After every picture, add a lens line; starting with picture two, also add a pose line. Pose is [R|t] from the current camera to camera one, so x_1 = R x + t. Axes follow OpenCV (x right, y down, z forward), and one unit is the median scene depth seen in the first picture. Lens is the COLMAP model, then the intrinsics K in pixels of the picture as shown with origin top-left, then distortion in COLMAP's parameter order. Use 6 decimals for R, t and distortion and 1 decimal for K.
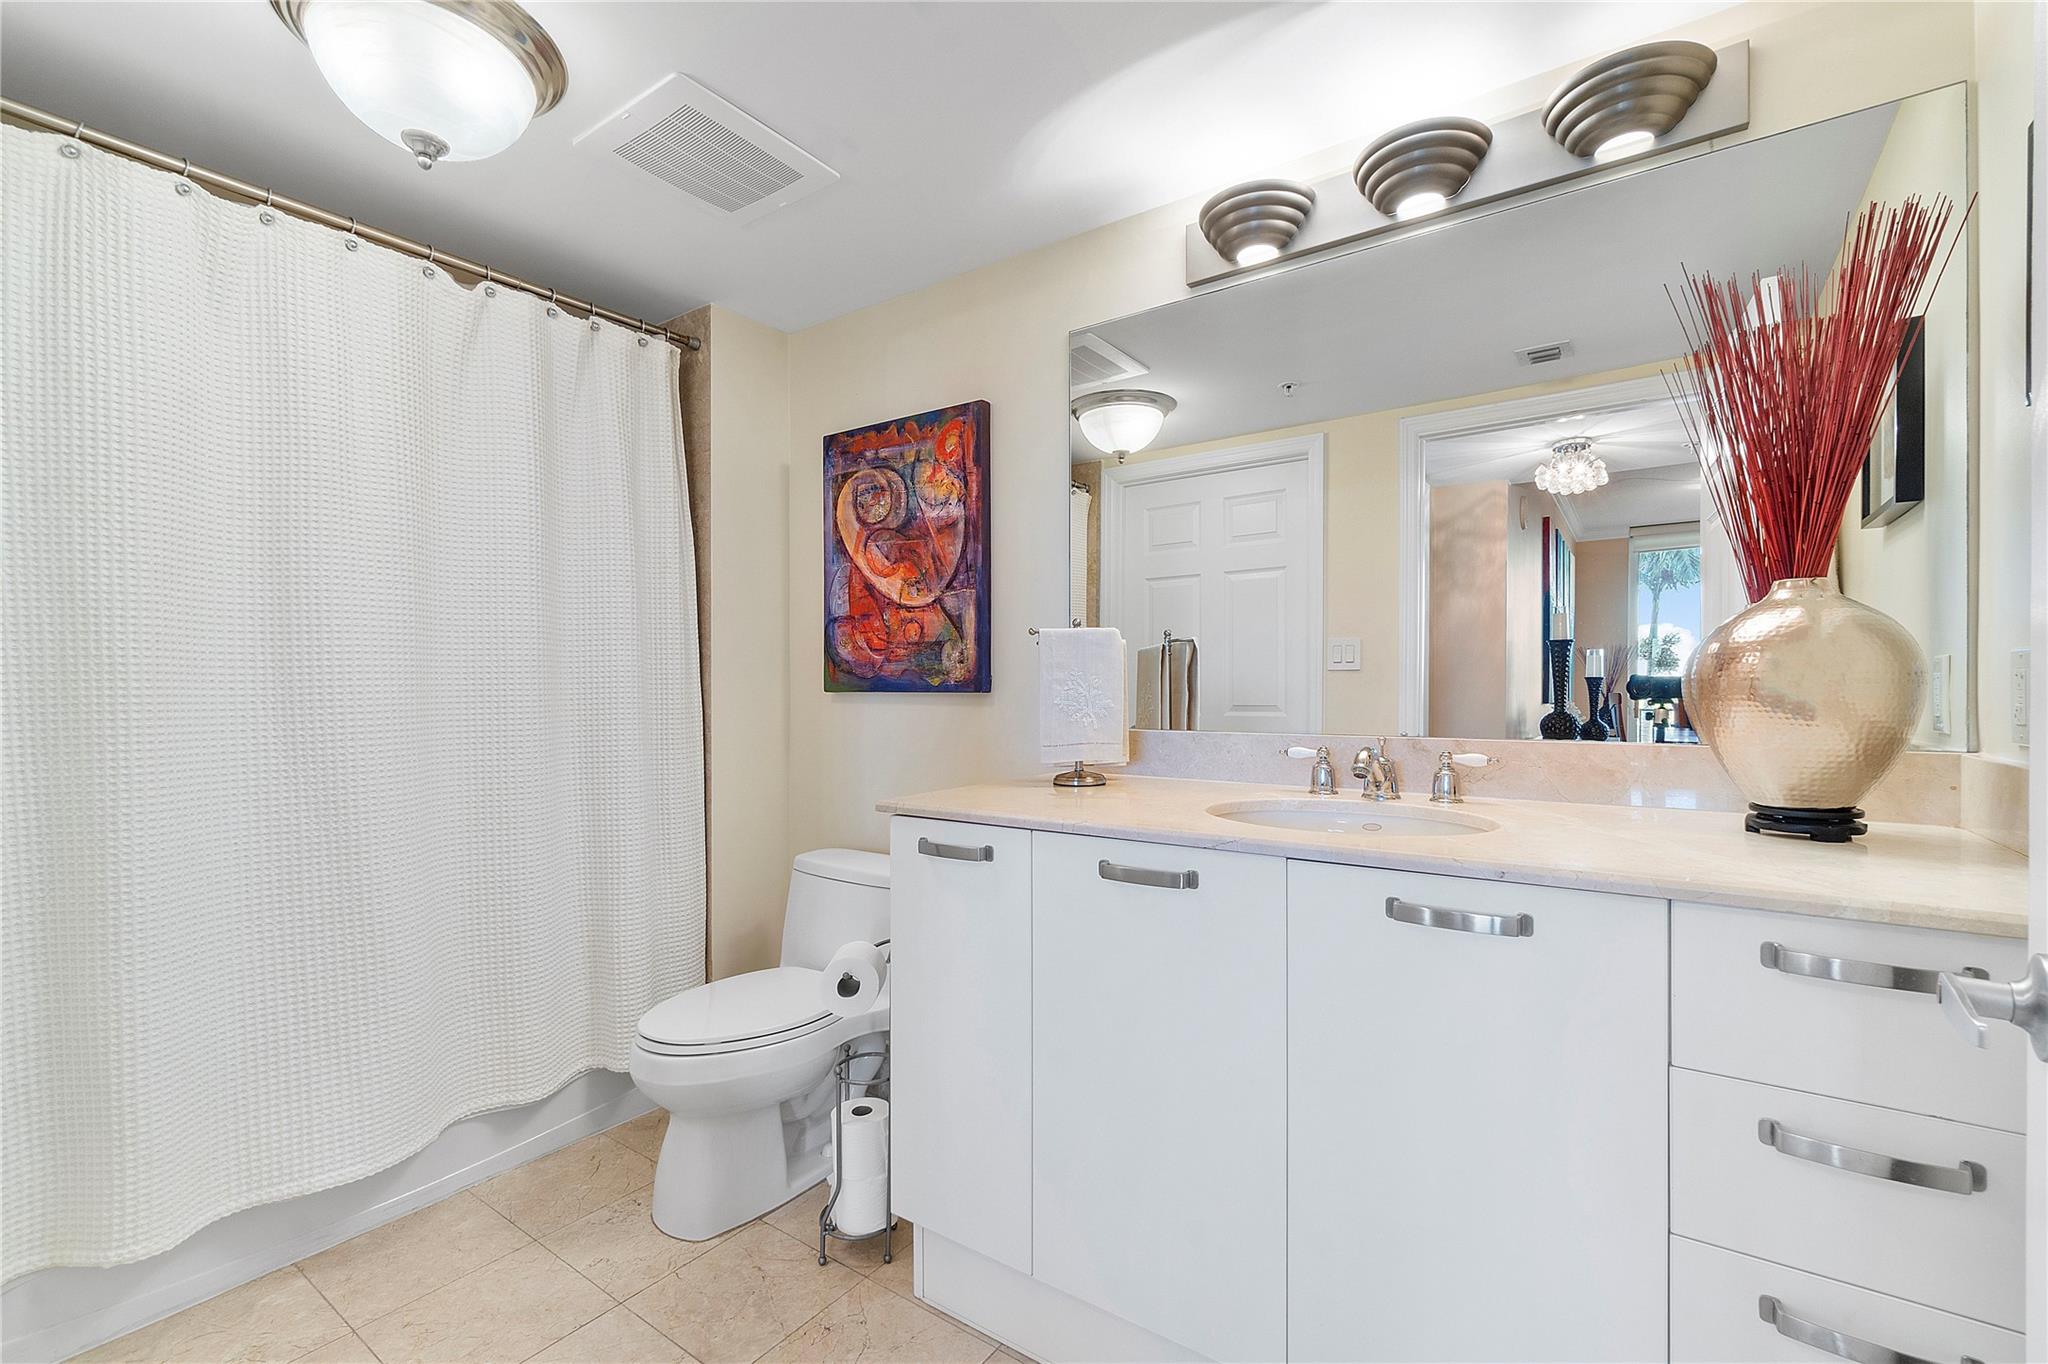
lens RADIAL K [[890.0, 0, 1014.8], [0, 890.0, 688.4], [0, 0, 1]] dist [-0.000704, -0.000602]
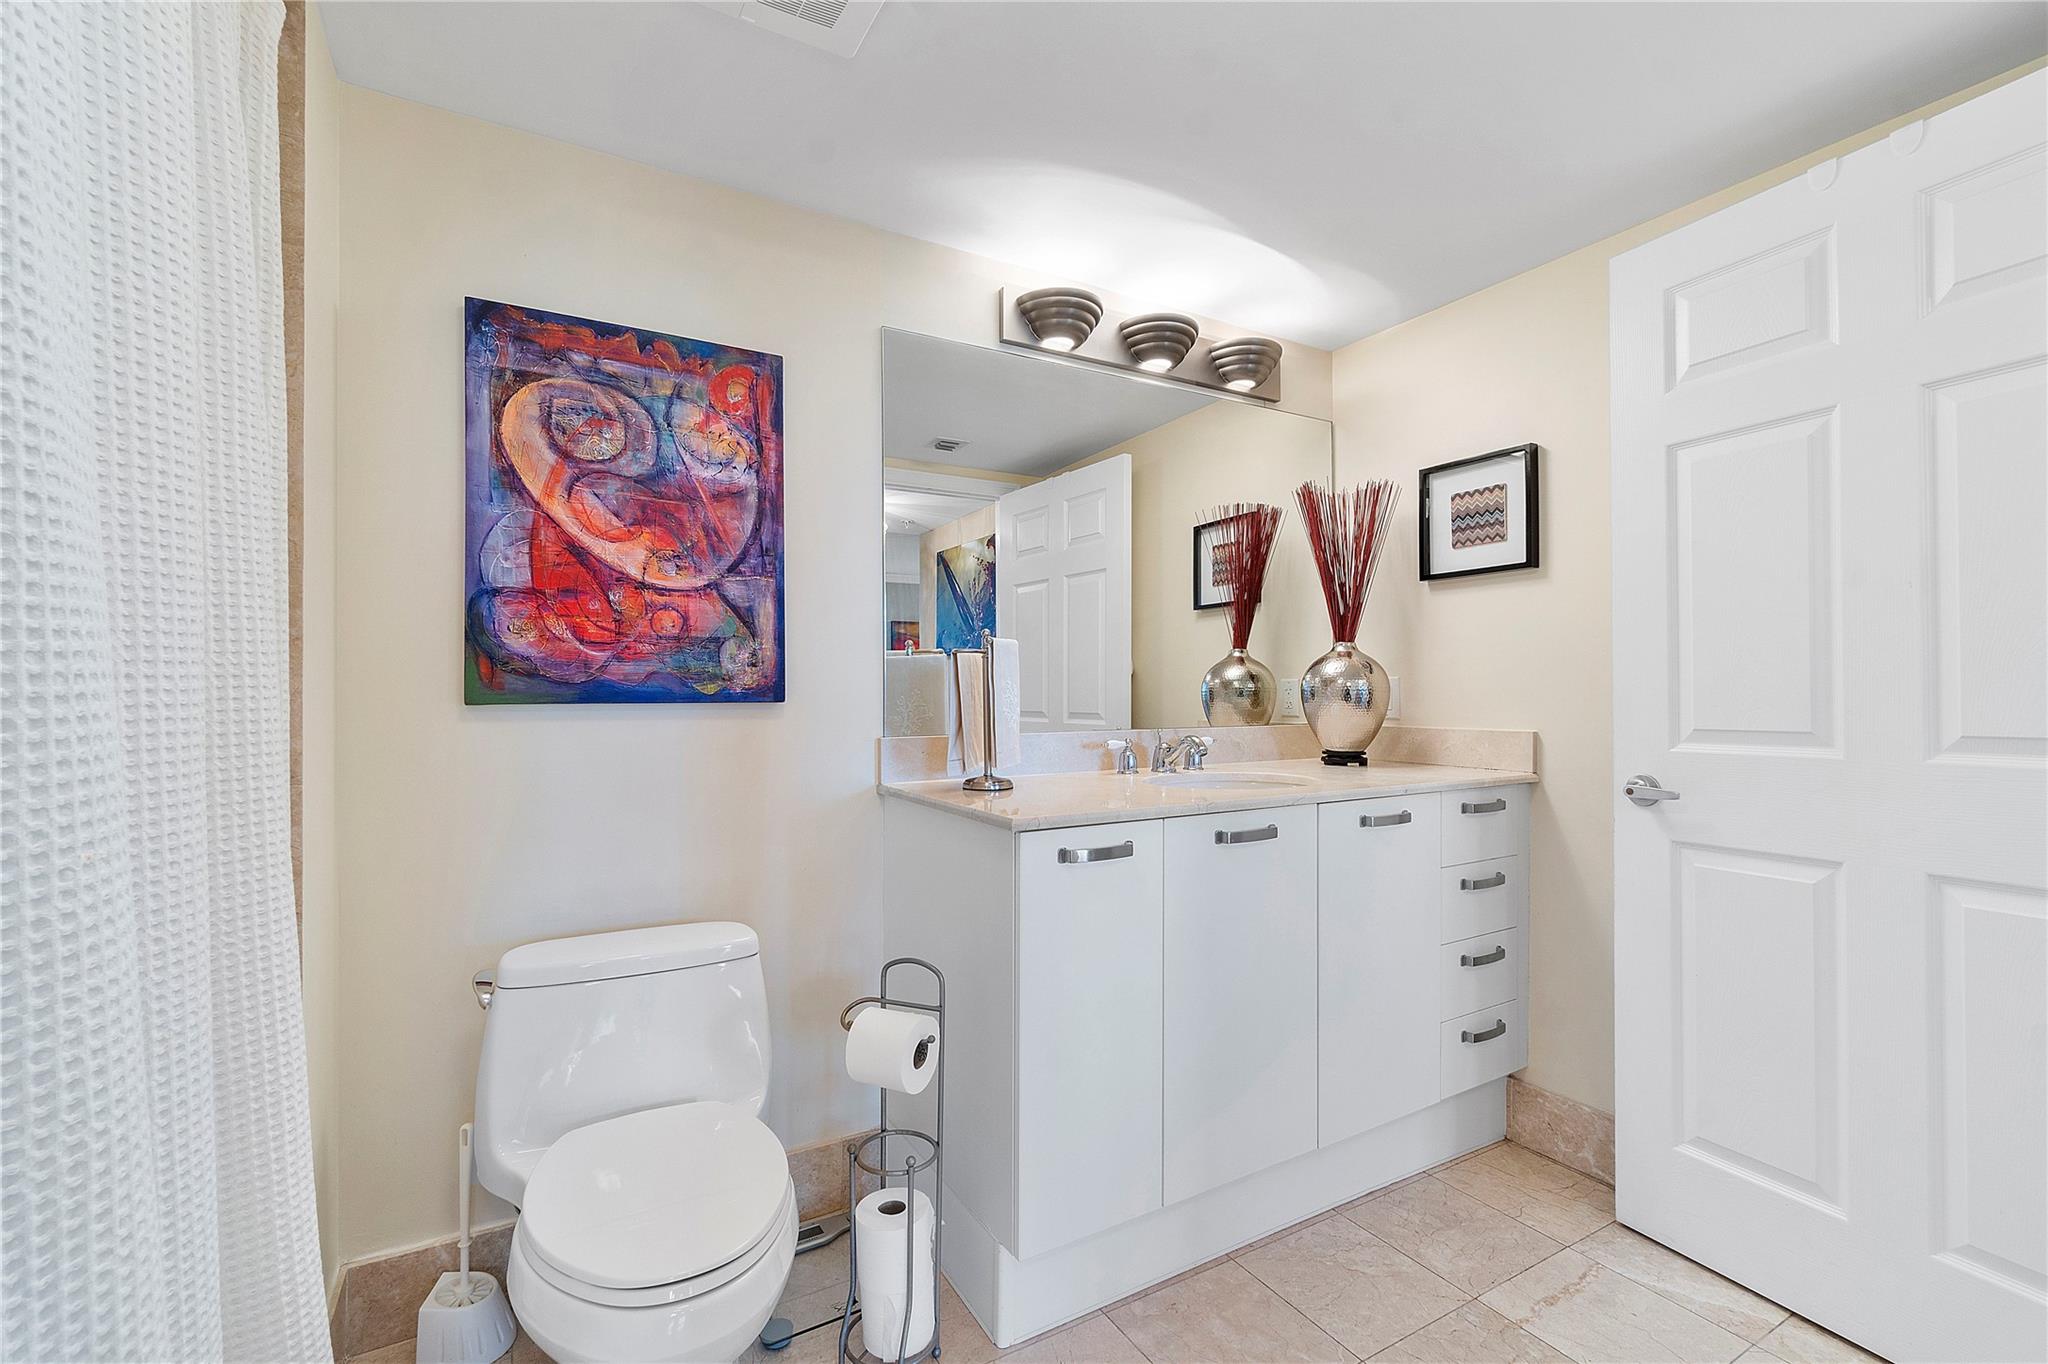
lens RADIAL K [[890.0, 0, 1014.8], [0, 890.0, 688.4], [0, 0, 1]] dist [-0.000704, -0.000602]
pose [[0.419179, 0.004508, 0.907892, -0.669172], [0.004008, 0.999969, -0.006815, -0.001534], [-0.907895, 0.006495, 0.419148, 0.419352]]
